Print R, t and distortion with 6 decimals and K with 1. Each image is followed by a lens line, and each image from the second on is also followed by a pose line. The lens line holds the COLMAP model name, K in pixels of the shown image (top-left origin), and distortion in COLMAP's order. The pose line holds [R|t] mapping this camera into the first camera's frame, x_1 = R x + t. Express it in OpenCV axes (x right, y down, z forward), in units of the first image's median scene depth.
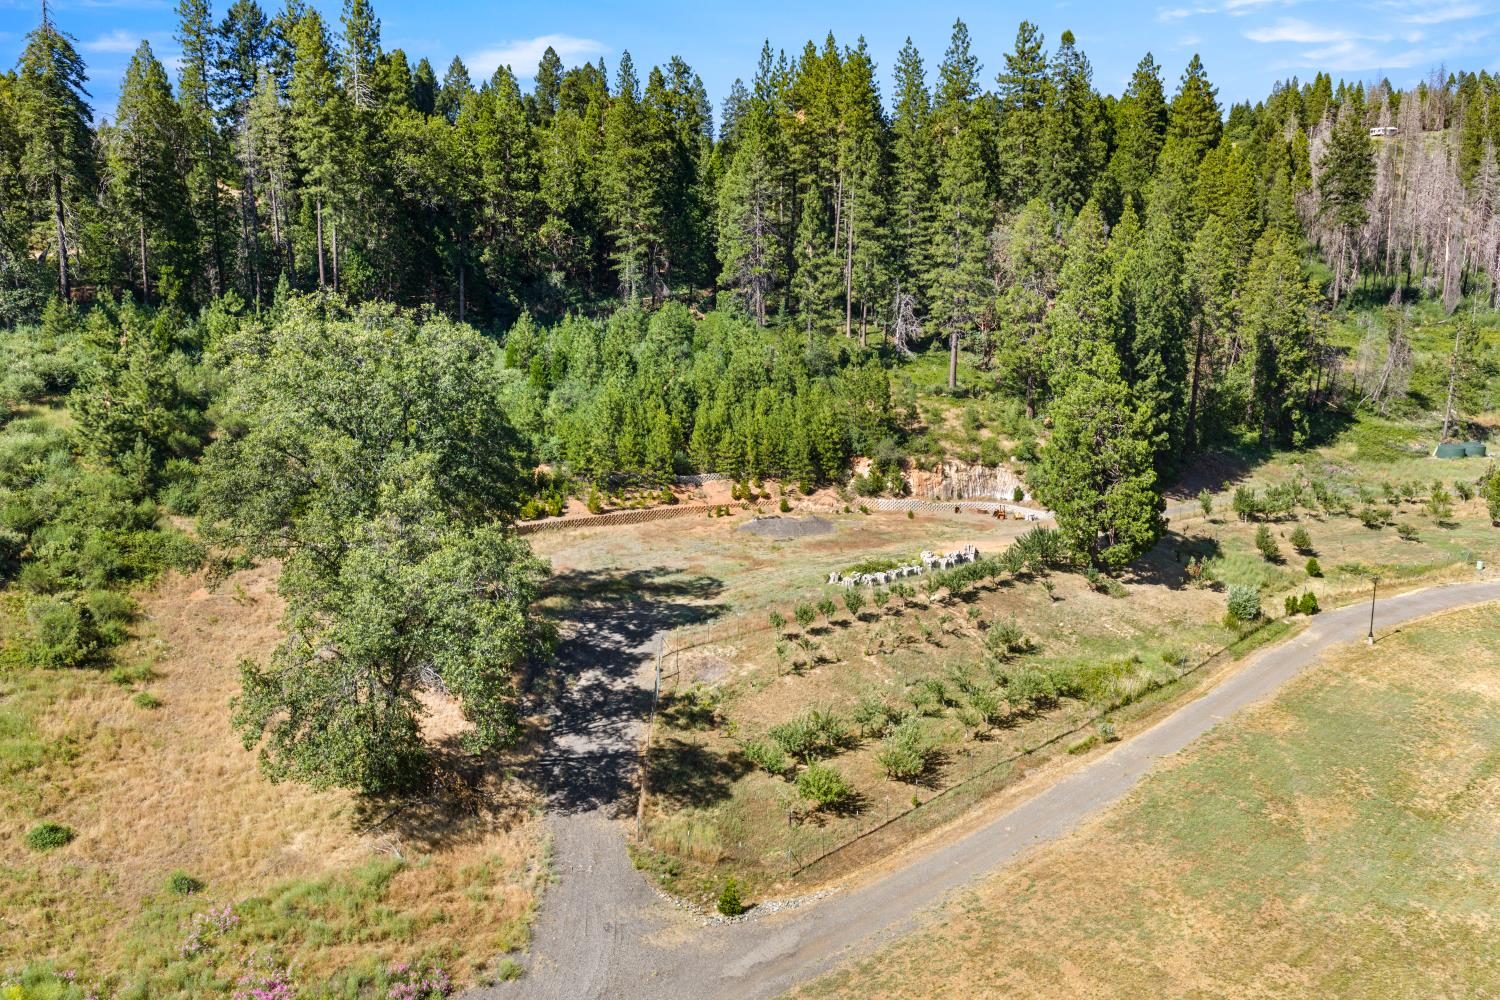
lens RADIAL K [[1205.5, 0, 749.1], [0, 1205.5, 502.9], [0, 0, 1]] dist [0.018550, -0.026666]
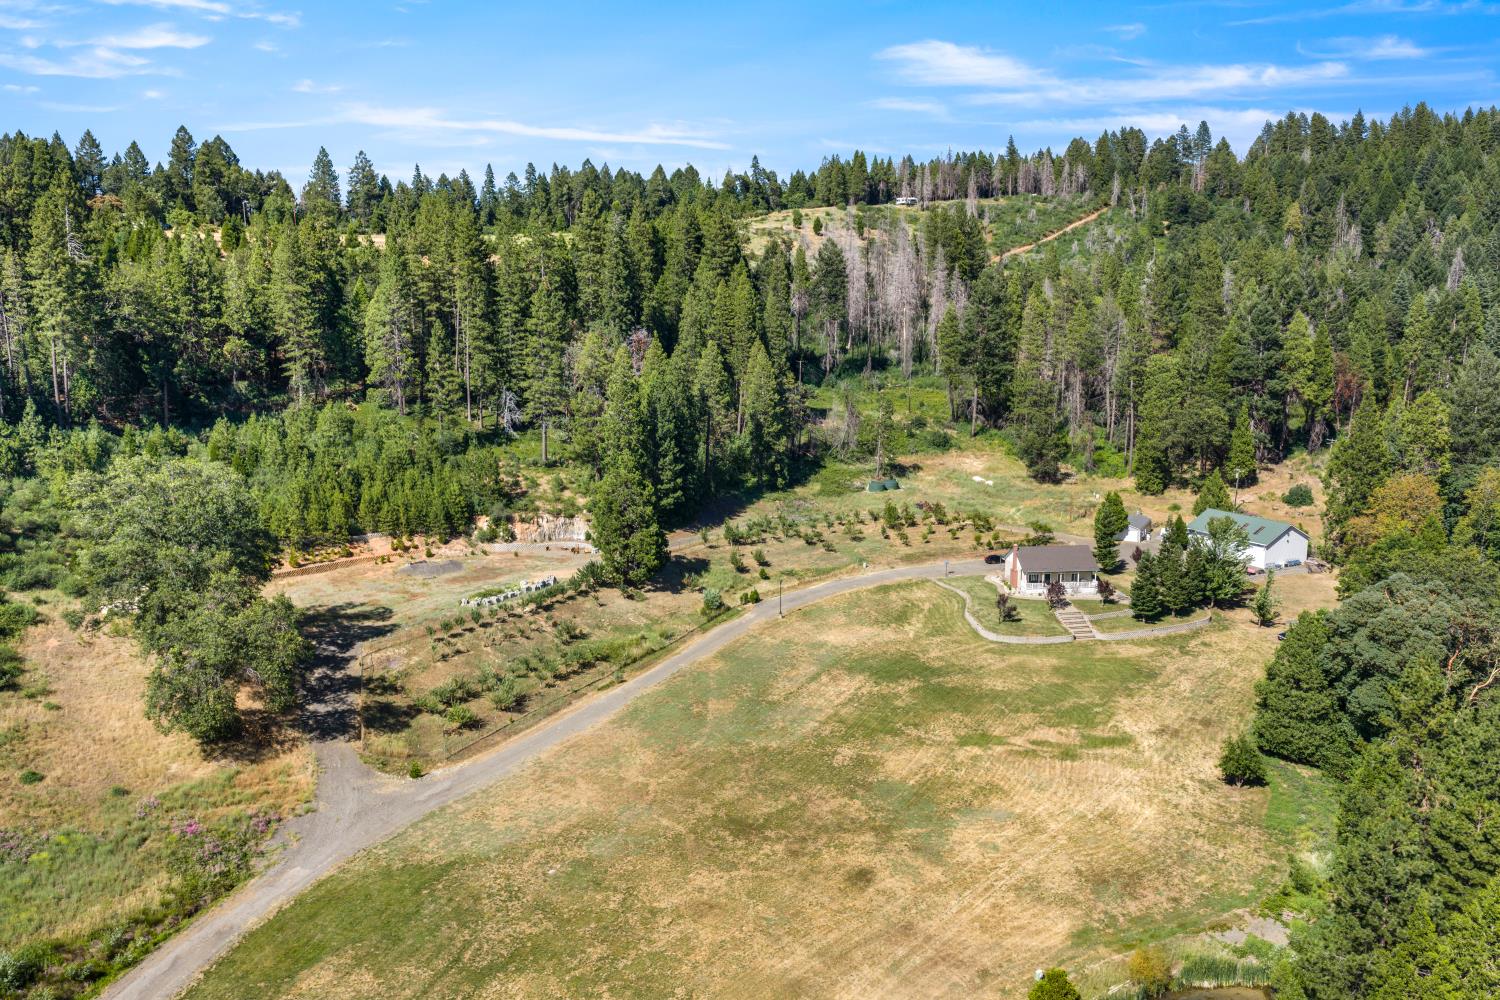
lens RADIAL K [[1205.5, 0, 744.2], [0, 1205.5, 501.7], [0, 0, 1]] dist [0.018550, -0.026666]
pose [[0.956264, -0.045462, 0.288950, -0.024603], [0.045916, 0.998932, 0.005212, -0.048798], [-0.288879, 0.008283, 0.957330, -0.507177]]
